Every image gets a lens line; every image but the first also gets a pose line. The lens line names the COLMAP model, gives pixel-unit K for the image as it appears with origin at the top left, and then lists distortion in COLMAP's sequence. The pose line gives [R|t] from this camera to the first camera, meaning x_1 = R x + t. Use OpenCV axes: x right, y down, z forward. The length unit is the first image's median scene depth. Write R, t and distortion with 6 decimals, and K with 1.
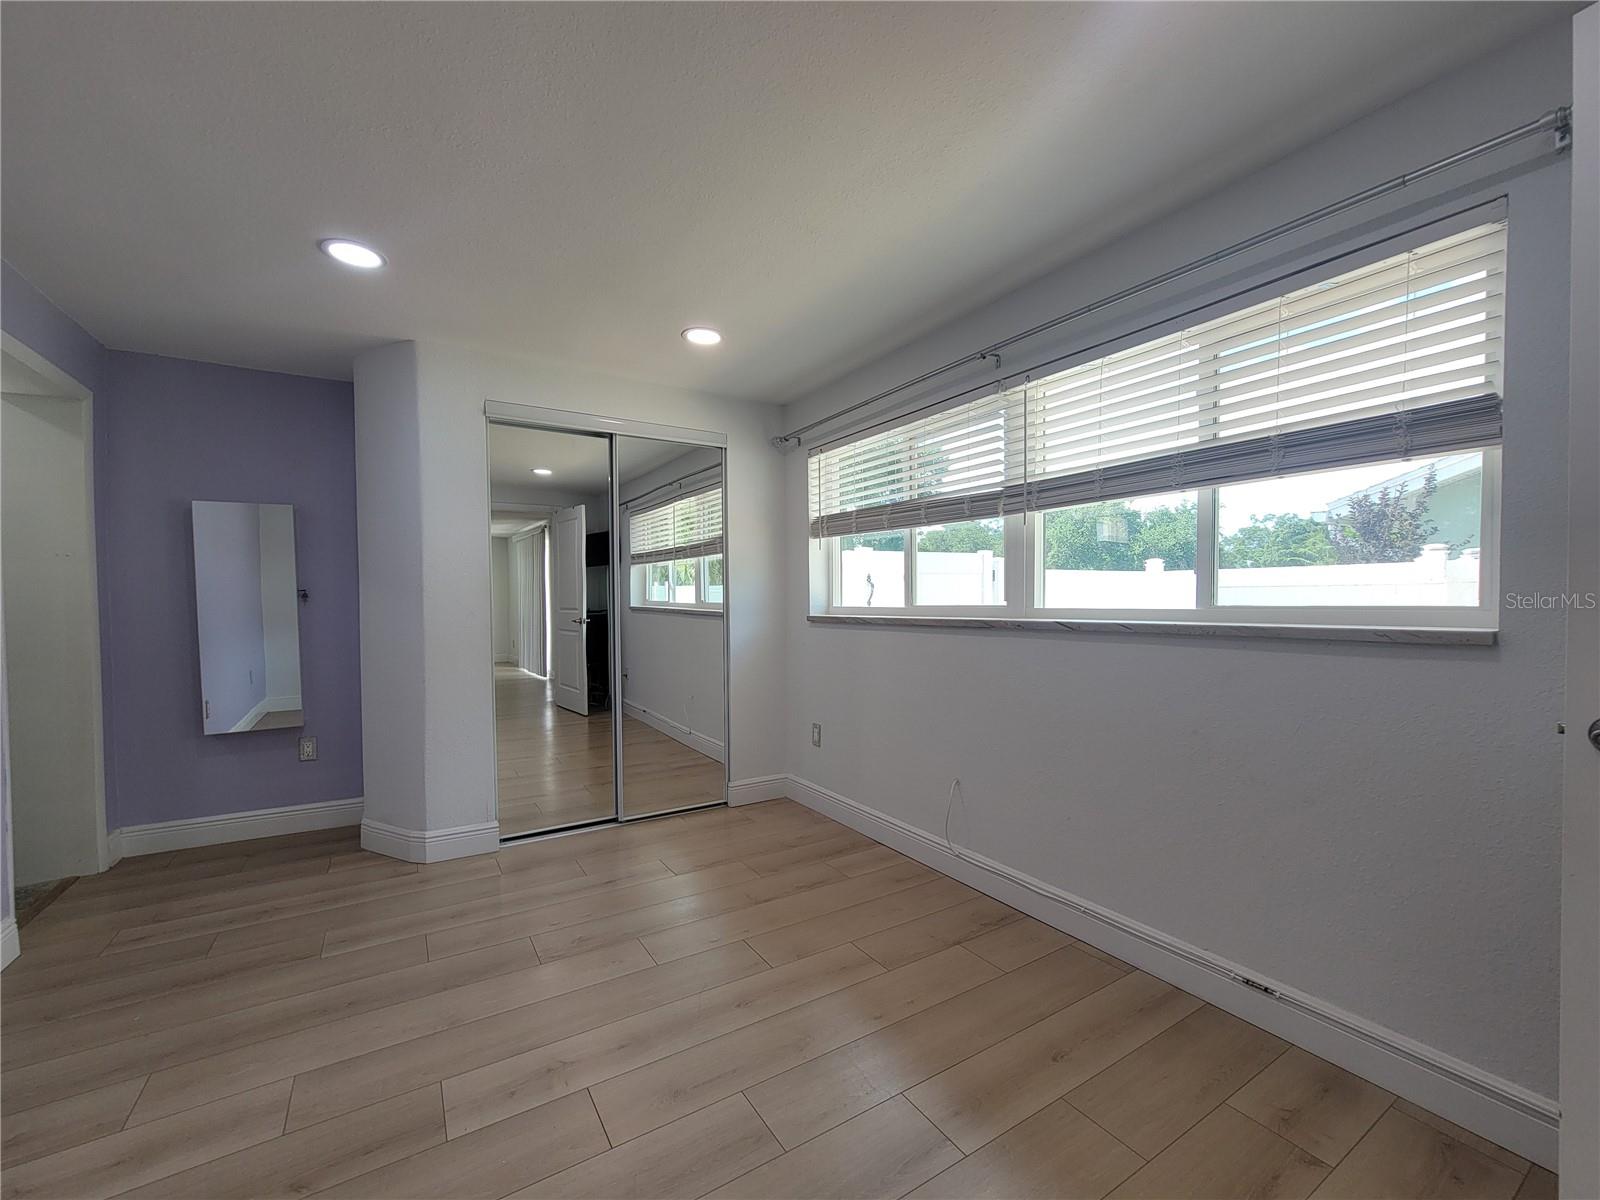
lens RADIAL K [[659.5, 0, 796.2], [0, 659.5, 616.8], [0, 0, 1]] dist [-0.003693, 0.000261]
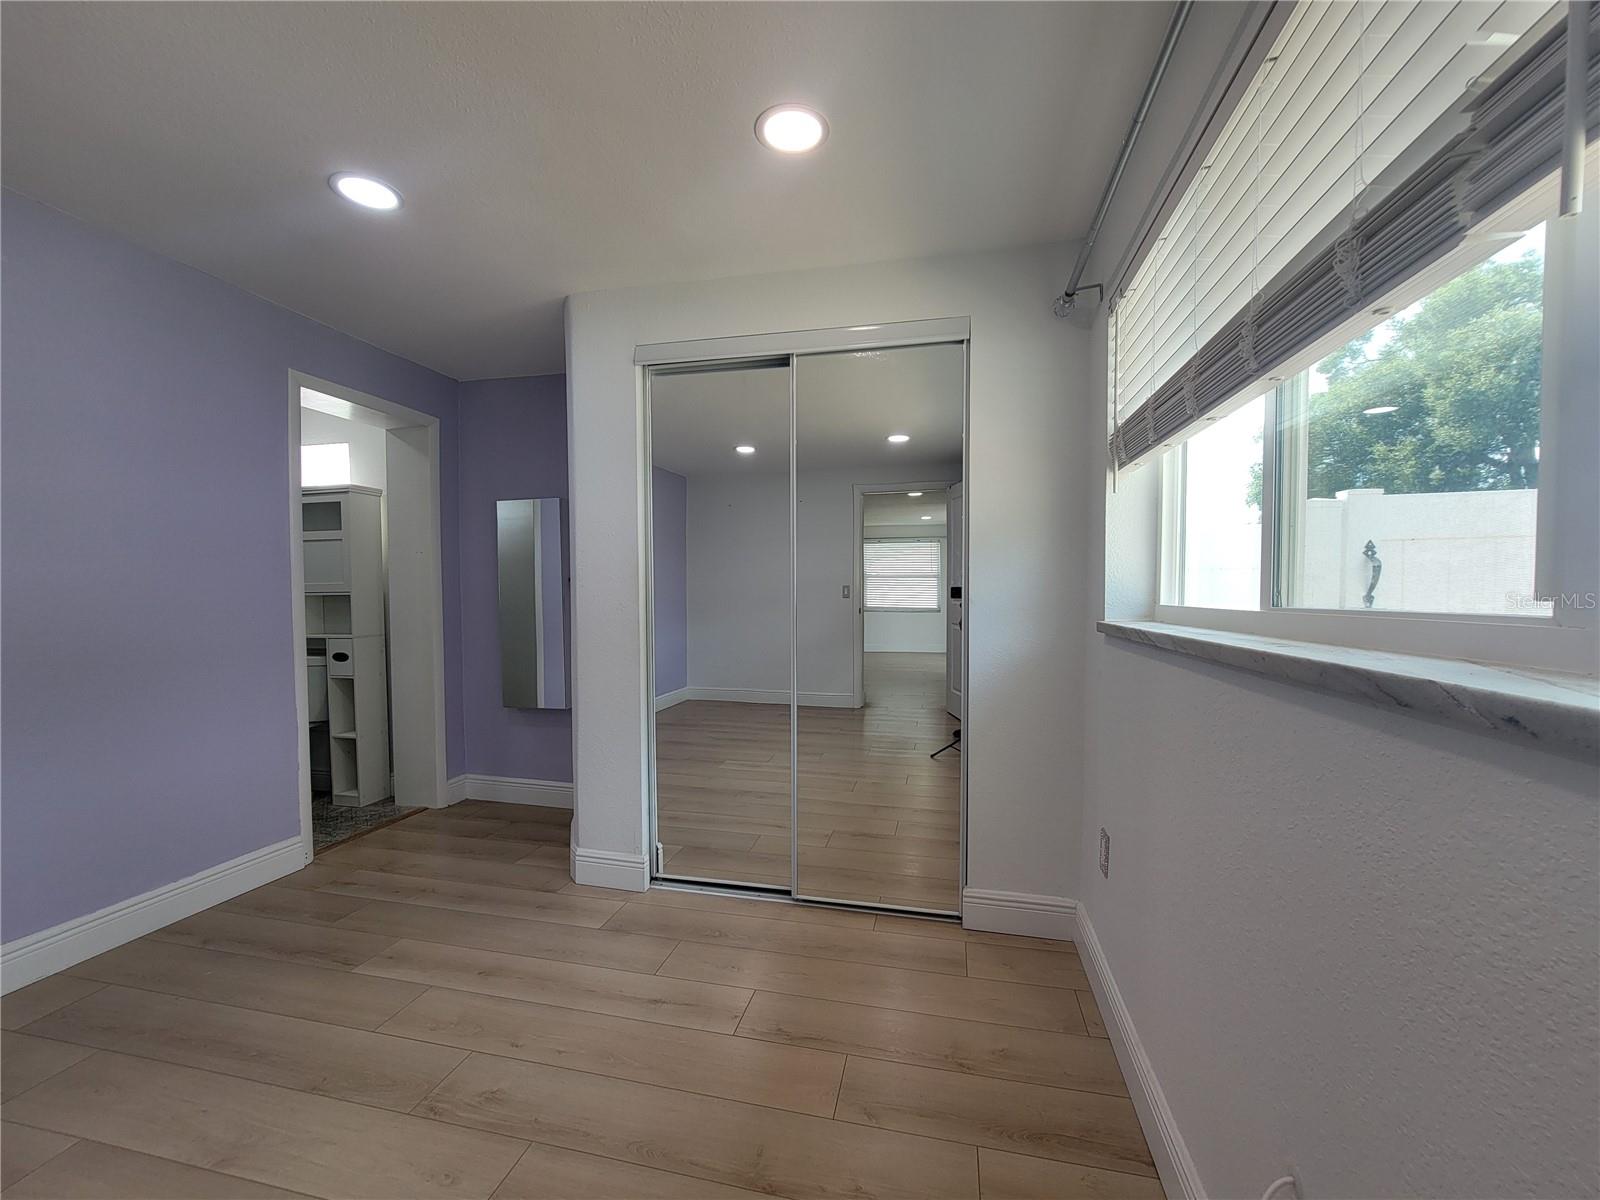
lens RADIAL K [[659.5, 0, 796.2], [0, 659.5, 616.8], [0, 0, 1]] dist [-0.003693, 0.000261]
pose [[0.710246, 0.032773, -0.703190, 0.270400], [-0.023652, 0.999463, 0.022692, -0.014673], [0.703556, 0.000515, 0.710640, 0.576137]]
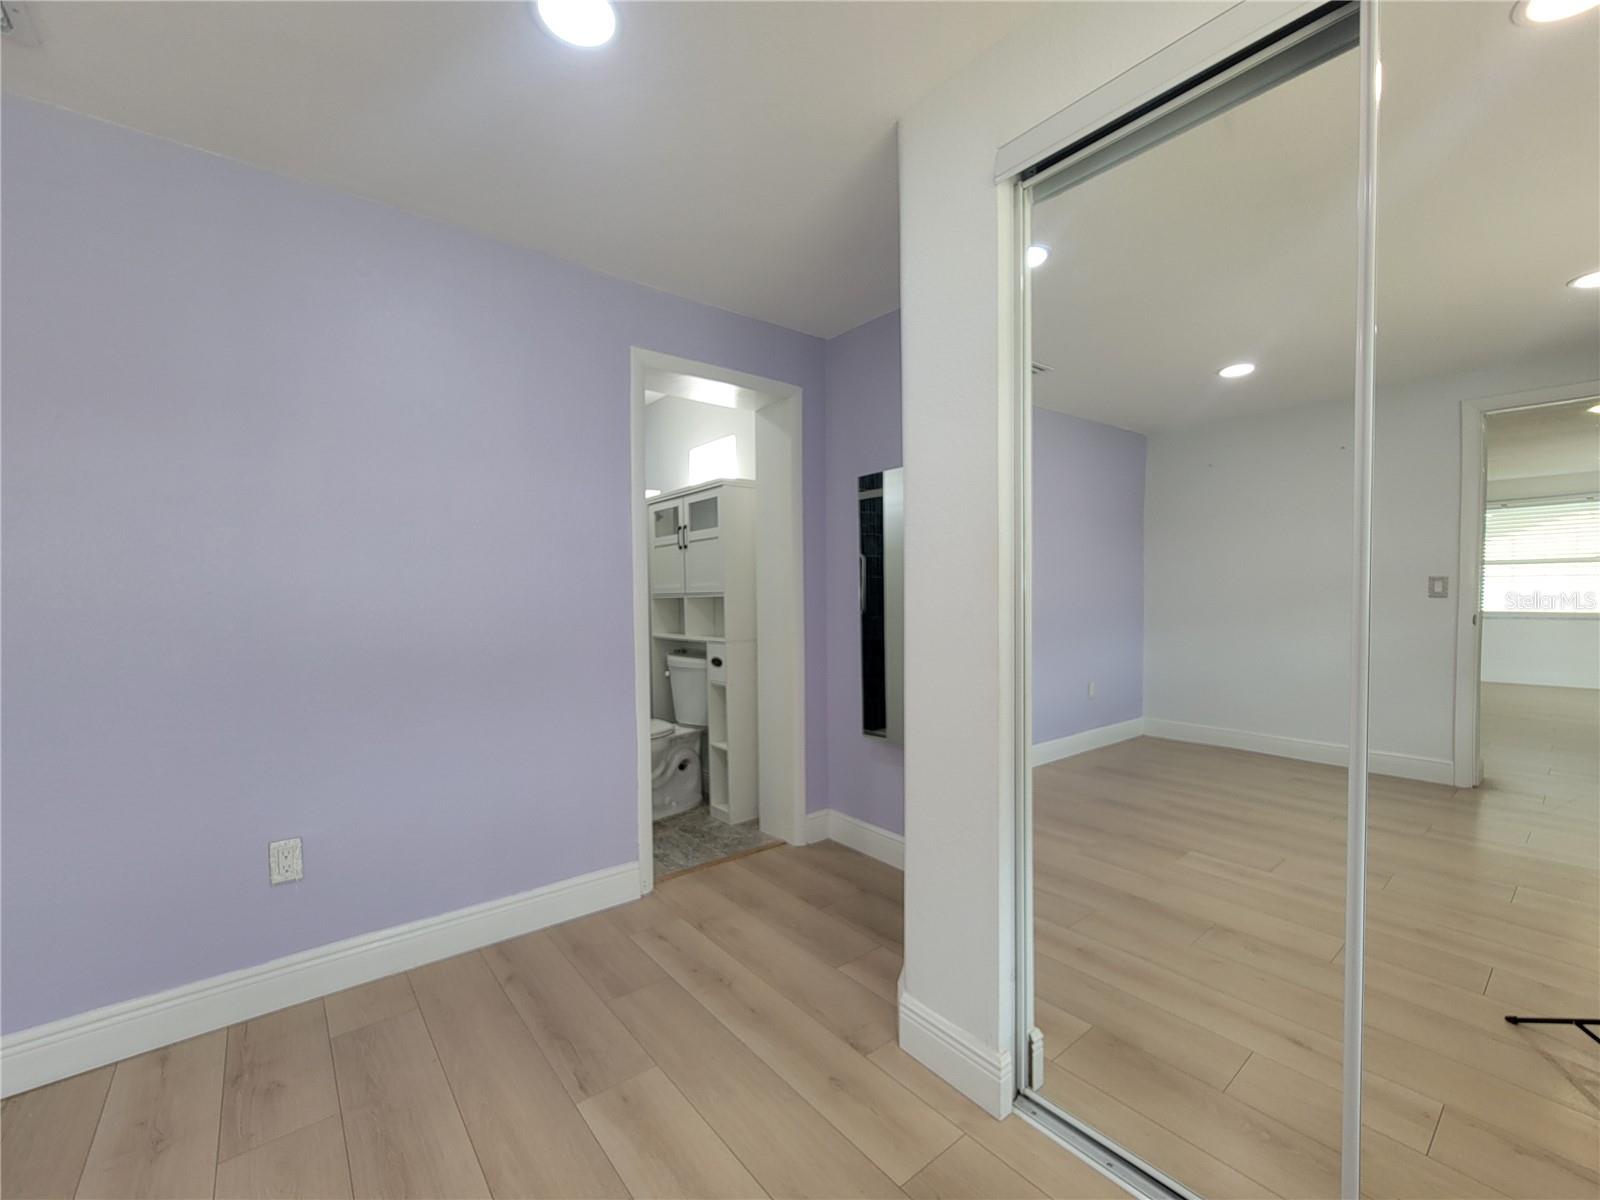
lens RADIAL K [[659.5, 0, 796.2], [0, 659.5, 616.8], [0, 0, 1]] dist [-0.003693, 0.000261]
pose [[0.112947, 0.043621, -0.992643, -0.021106], [-0.020713, 0.998922, 0.041541, -0.021633], [0.993385, 0.015869, 0.113729, 0.845394]]
